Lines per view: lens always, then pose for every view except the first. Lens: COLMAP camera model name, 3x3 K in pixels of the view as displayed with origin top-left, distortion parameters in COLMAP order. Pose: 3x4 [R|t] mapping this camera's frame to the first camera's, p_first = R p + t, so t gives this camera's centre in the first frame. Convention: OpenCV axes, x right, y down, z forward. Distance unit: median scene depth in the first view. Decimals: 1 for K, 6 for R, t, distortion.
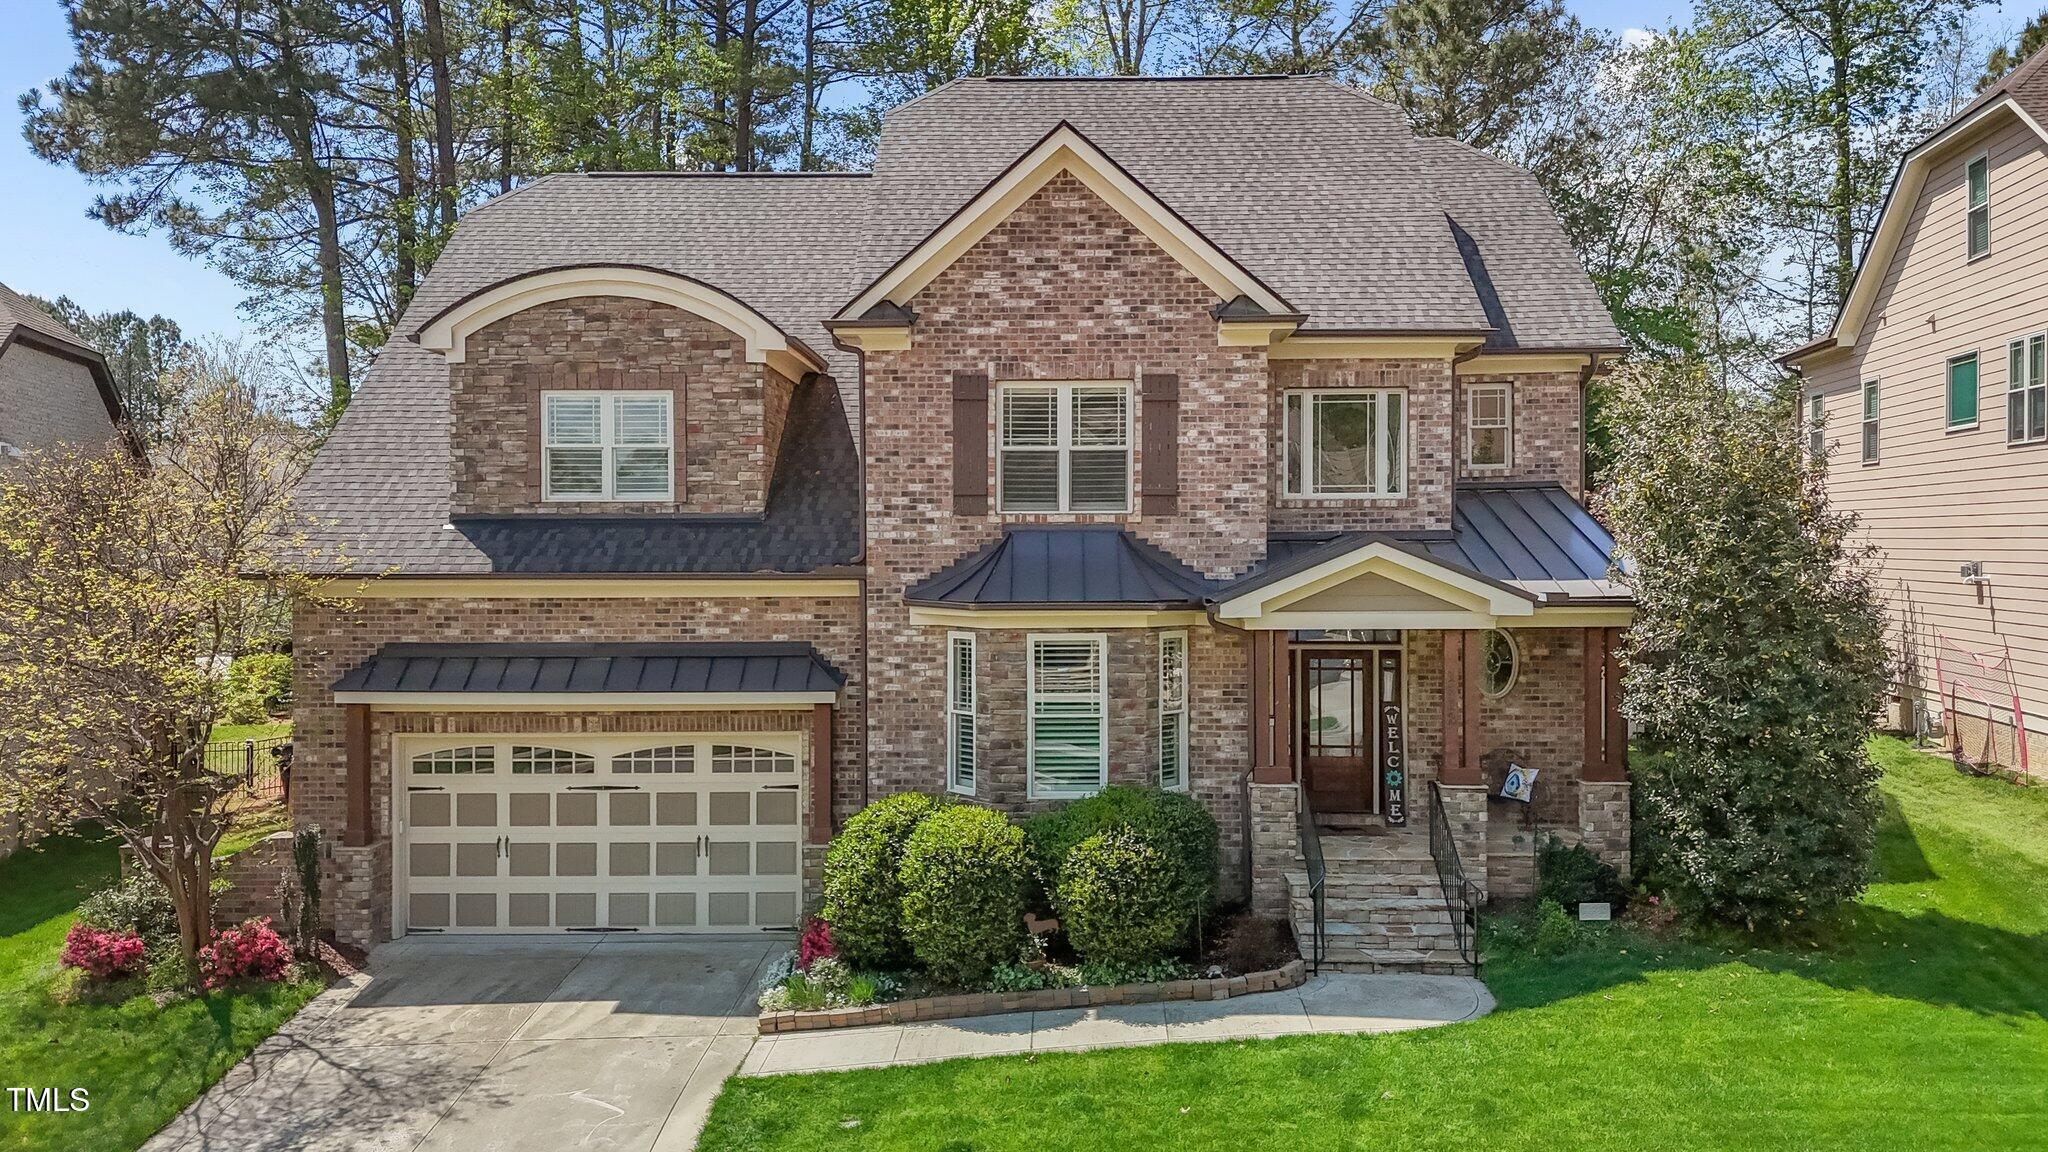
lens RADIAL K [[1772.0, 0, 1174.1], [0, 1772.0, 545.7], [0, 0, 1]] dist [0.099696, -0.067816]
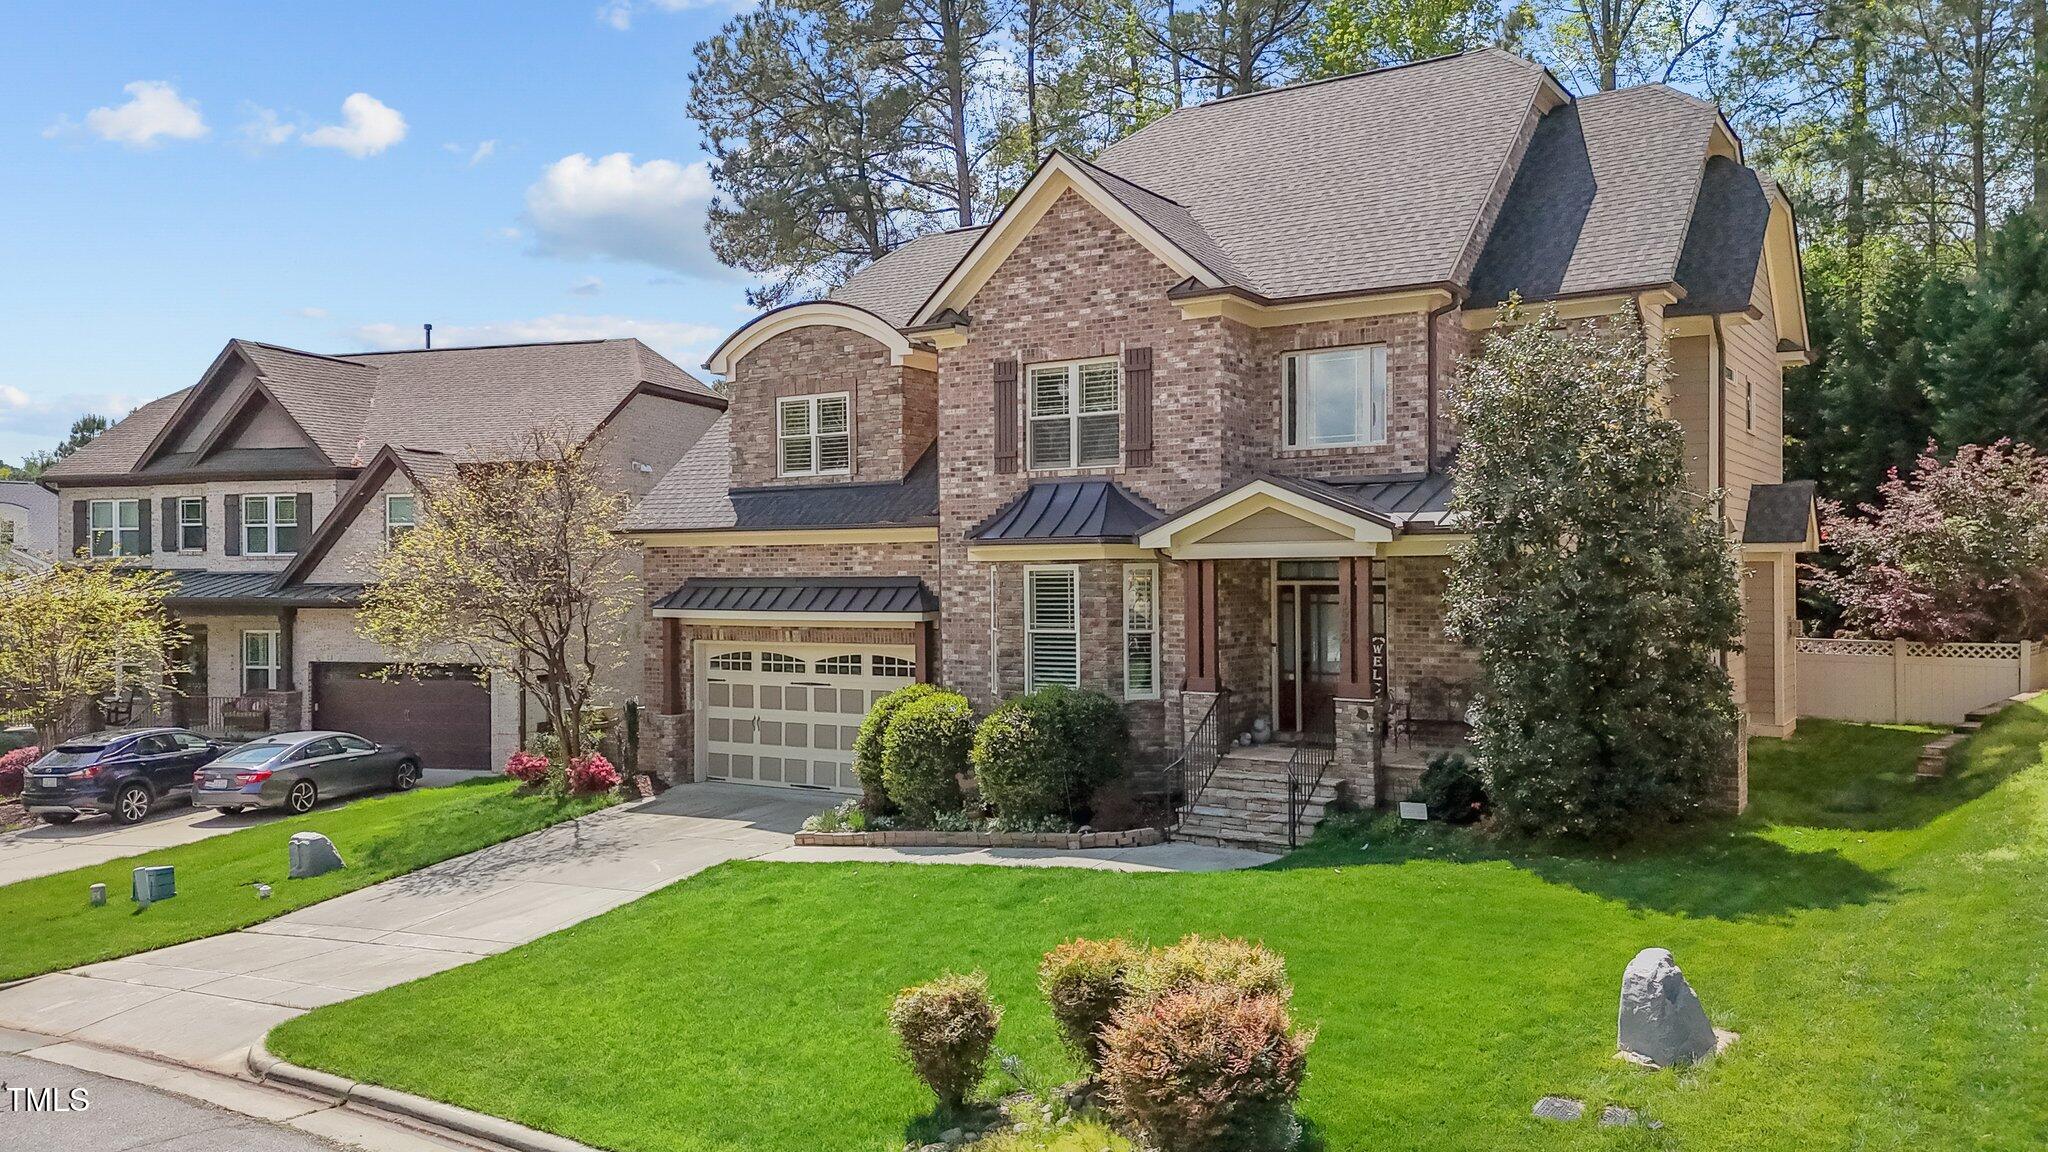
lens RADIAL K [[1877.1, 0, 987.9], [0, 1877.1, 591.0], [0, 0, 1]] dist [0.117824, -0.260410]
pose [[0.795673, -0.003043, -0.605719, 0.675377], [0.002451, 0.999995, -0.001804, 0.068010], [0.605721, -0.000049, 0.795677, -0.064796]]
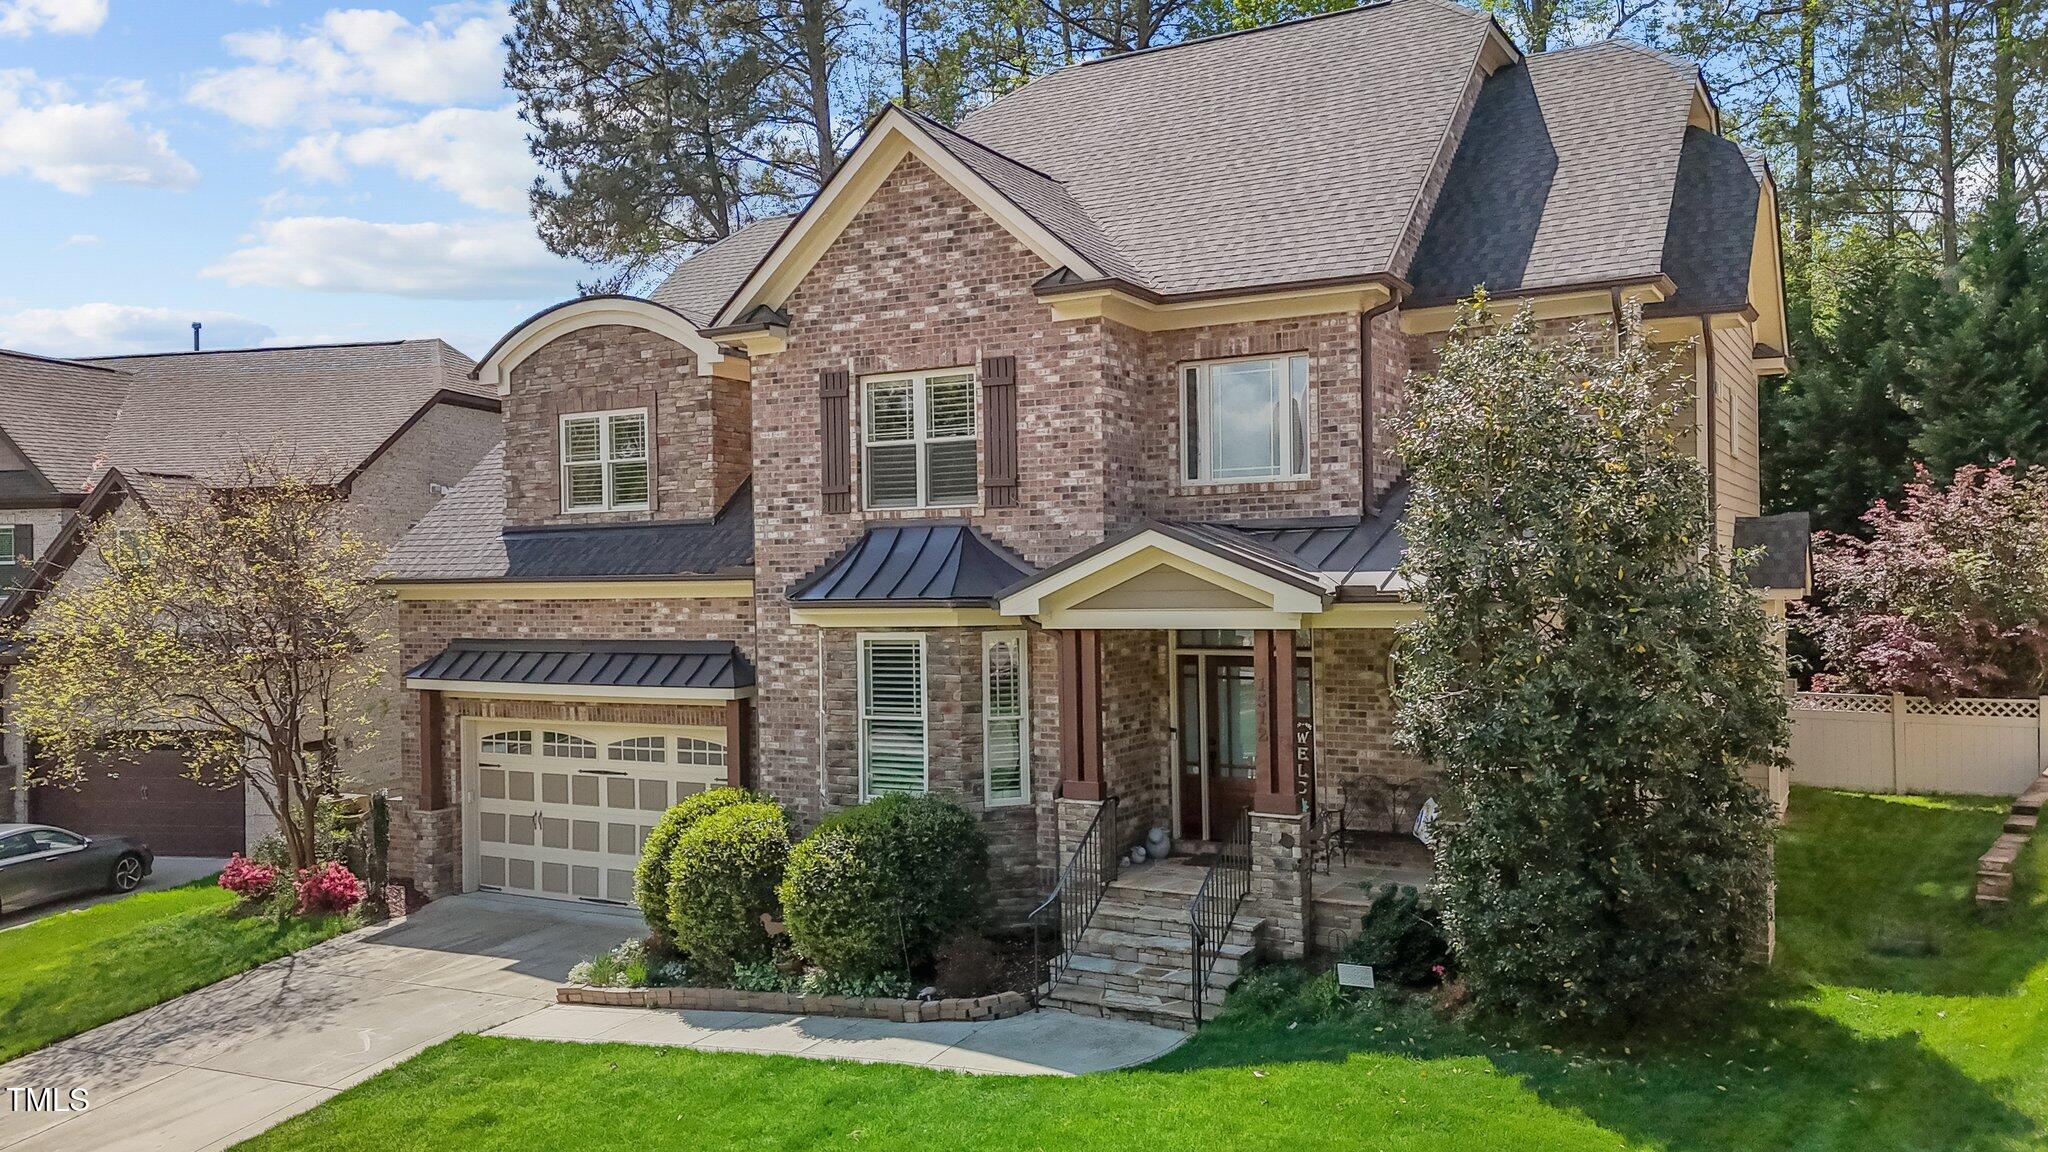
lens RADIAL K [[1827.3, 0, 1054.3], [0, 1827.3, 566.7], [0, 0, 1]] dist [0.117956, -0.234310]
pose [[0.841221, -0.015233, -0.540476, 0.536856], [0.012551, 0.999884, -0.008646, 0.022607], [0.540545, 0.000490, 0.841315, 0.203765]]
